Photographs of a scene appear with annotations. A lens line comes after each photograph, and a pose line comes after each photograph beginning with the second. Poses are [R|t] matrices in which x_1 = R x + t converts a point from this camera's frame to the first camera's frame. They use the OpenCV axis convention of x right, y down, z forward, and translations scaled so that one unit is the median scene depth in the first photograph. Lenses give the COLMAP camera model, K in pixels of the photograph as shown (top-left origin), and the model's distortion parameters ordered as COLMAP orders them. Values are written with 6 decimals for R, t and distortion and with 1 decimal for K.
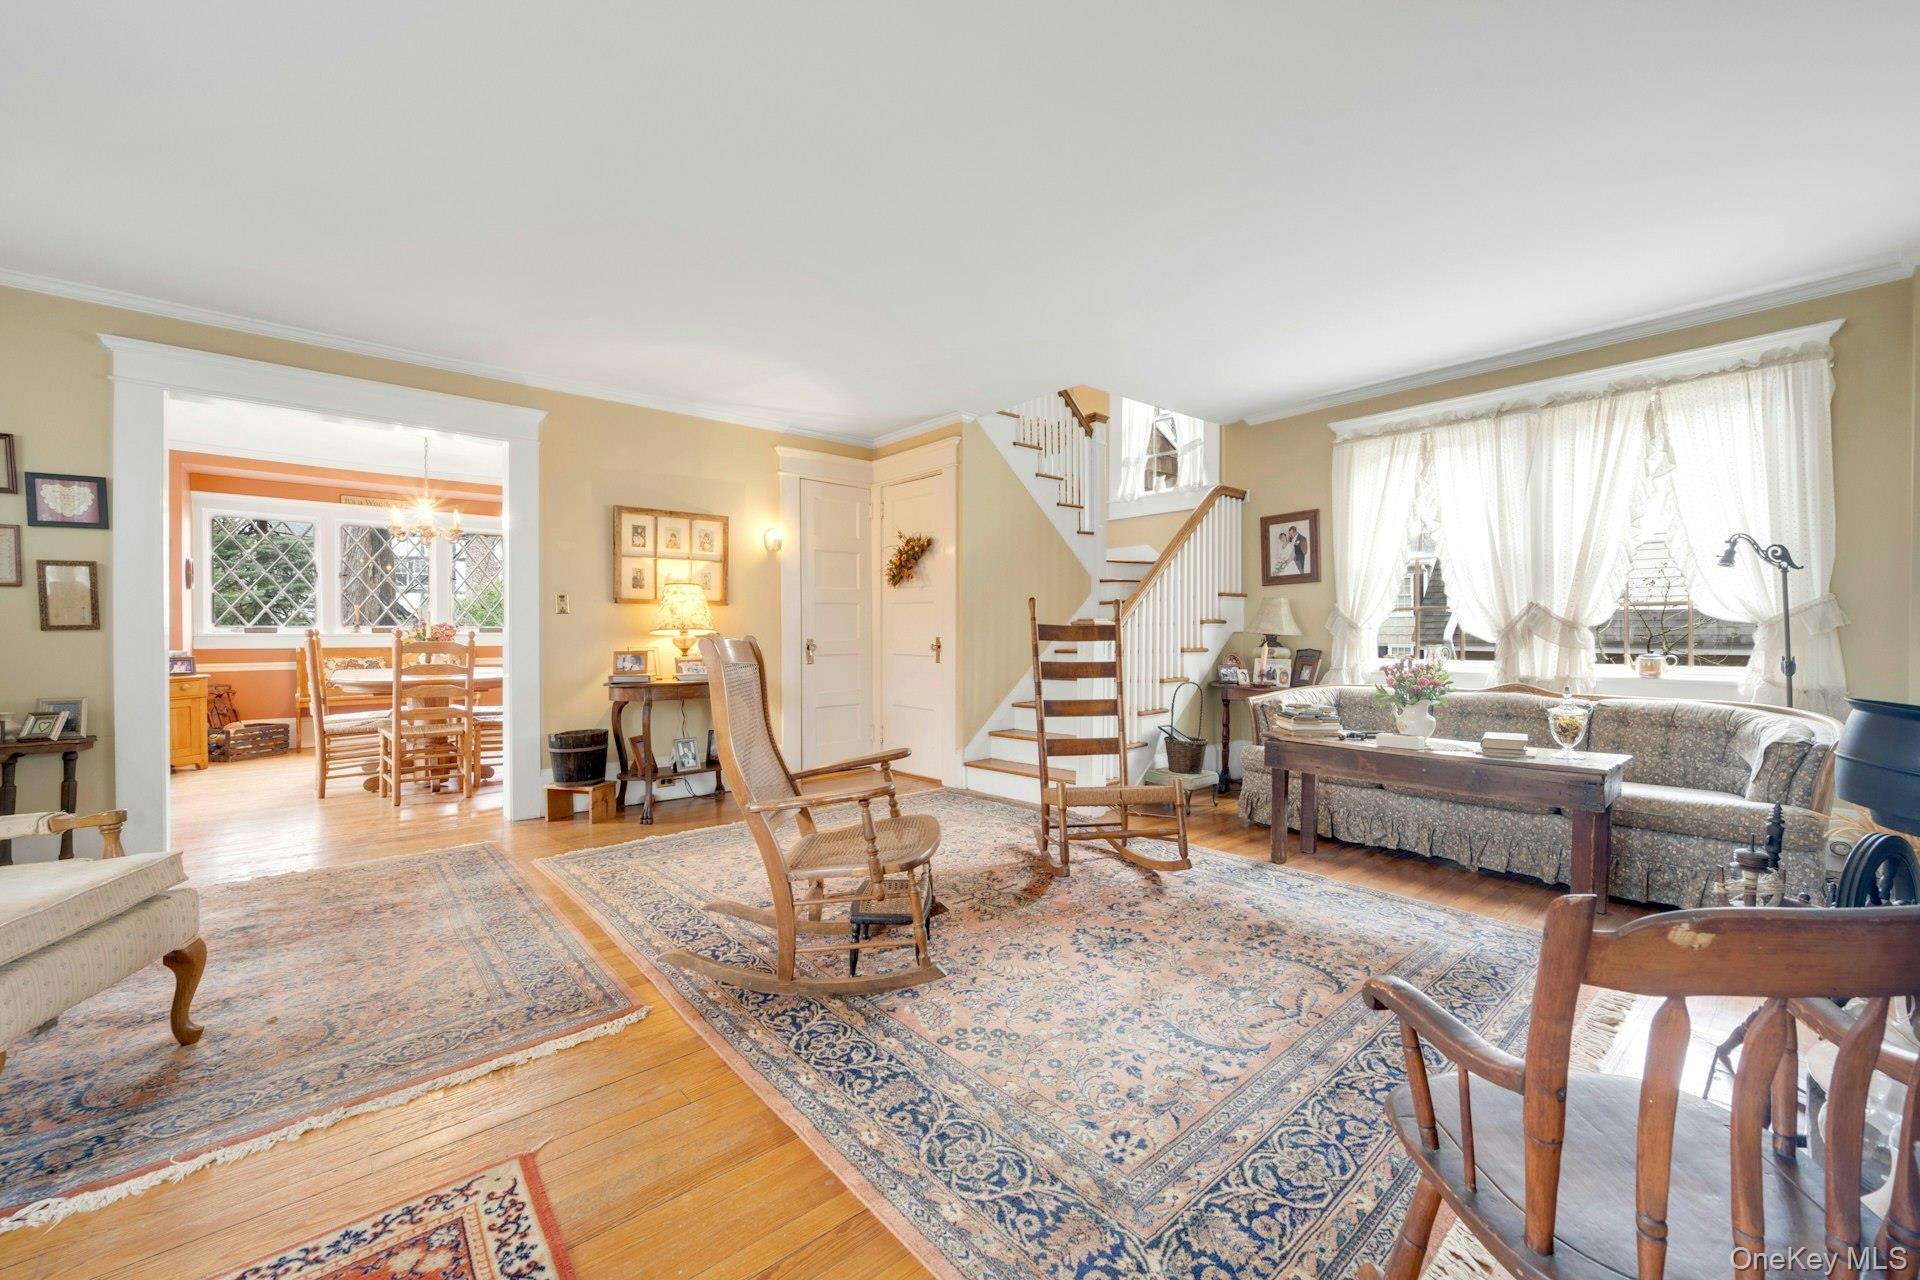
lens RADIAL K [[846.3, 0, 930.5], [0, 846.3, 638.1], [0, 0, 1]] dist [-0.001697, 0.000066]
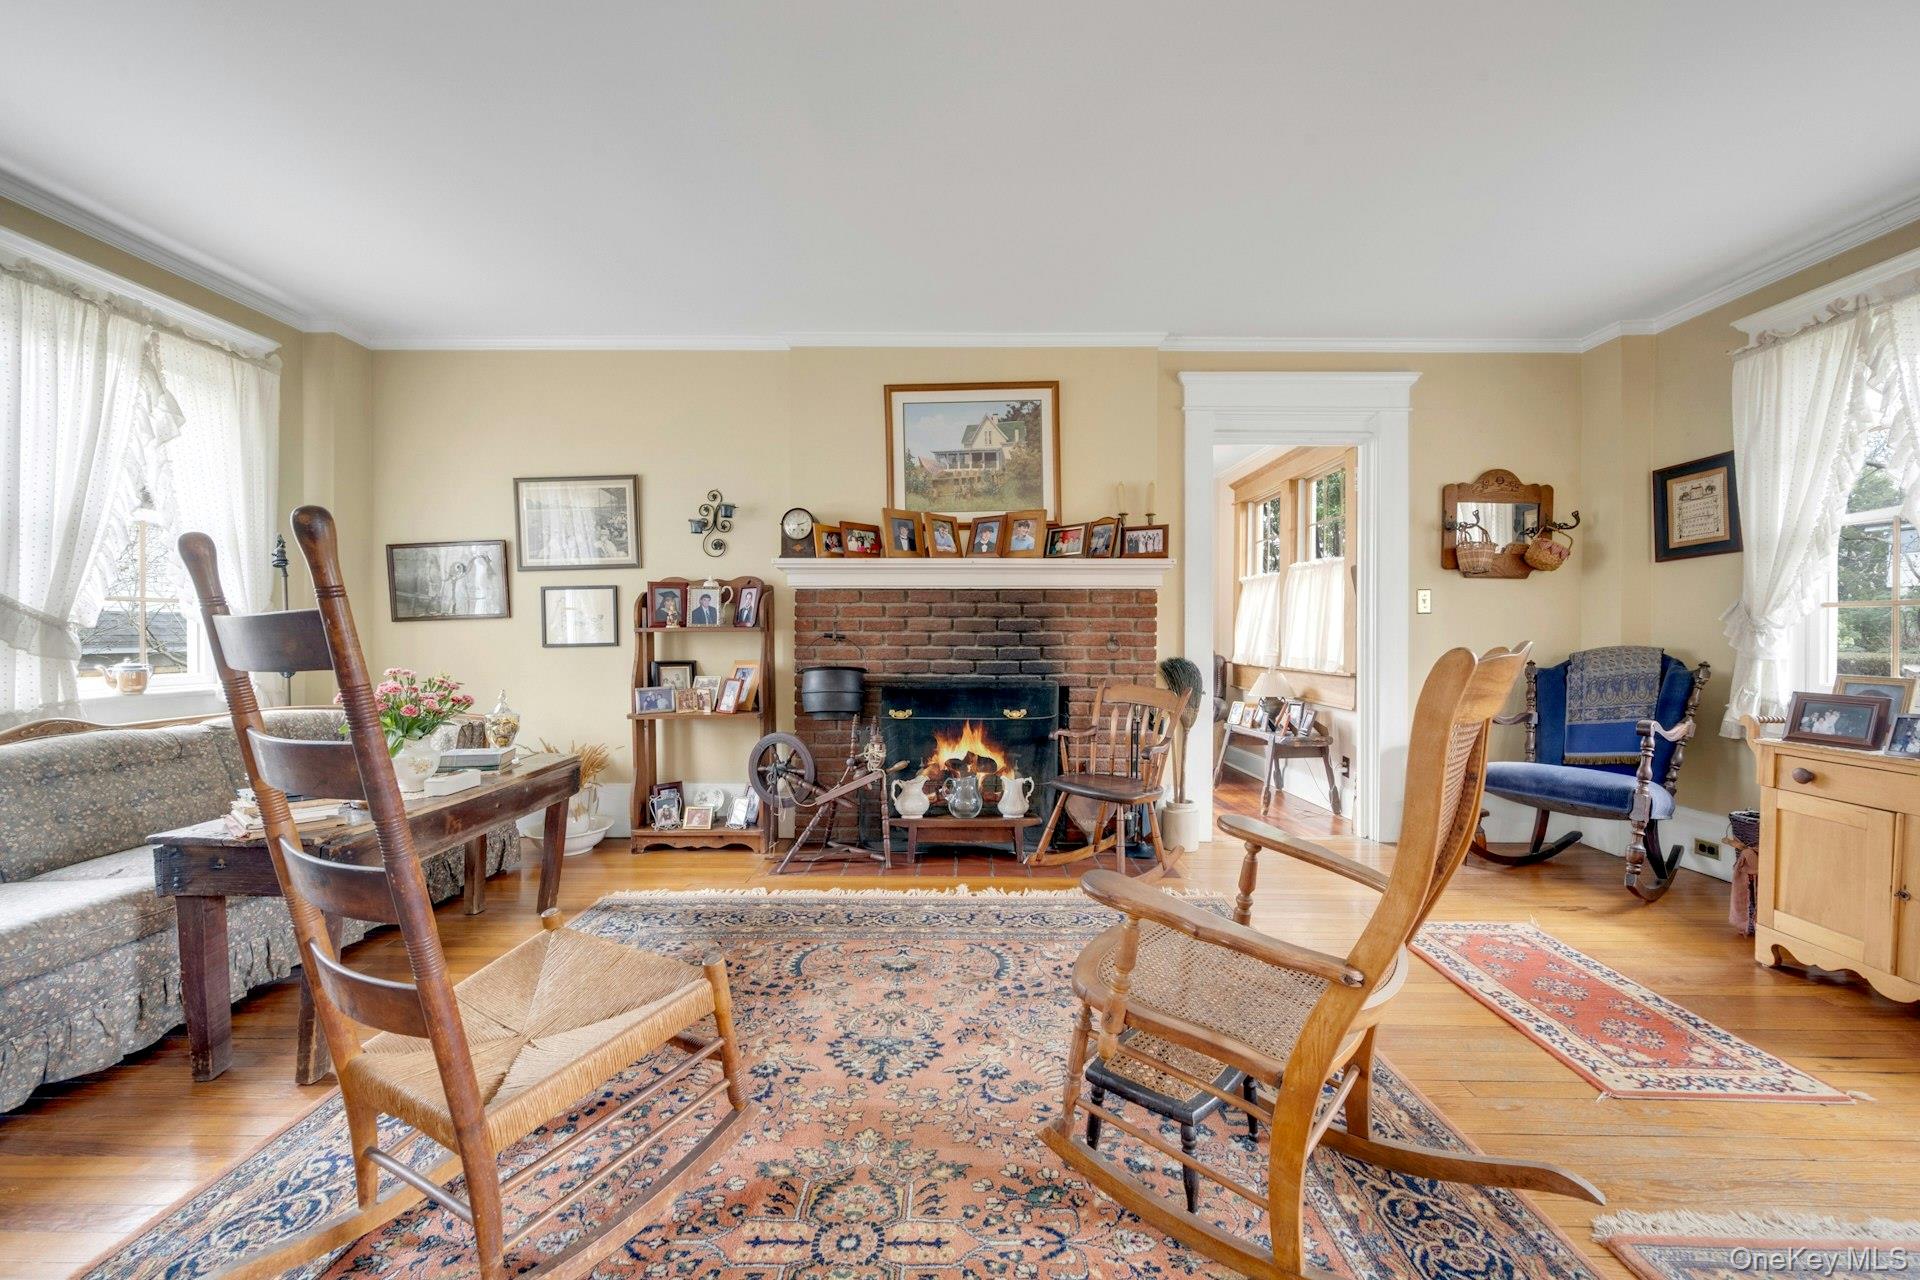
lens RADIAL K [[846.3, 0, 930.5], [0, 846.3, 638.1], [0, 0, 1]] dist [-0.001697, 0.000066]
pose [[-0.801552, -0.005522, 0.597900, -0.220512], [0.001087, 0.999942, 0.010693, -0.012542], [-0.597925, 0.009221, -0.801499, 1.293799]]
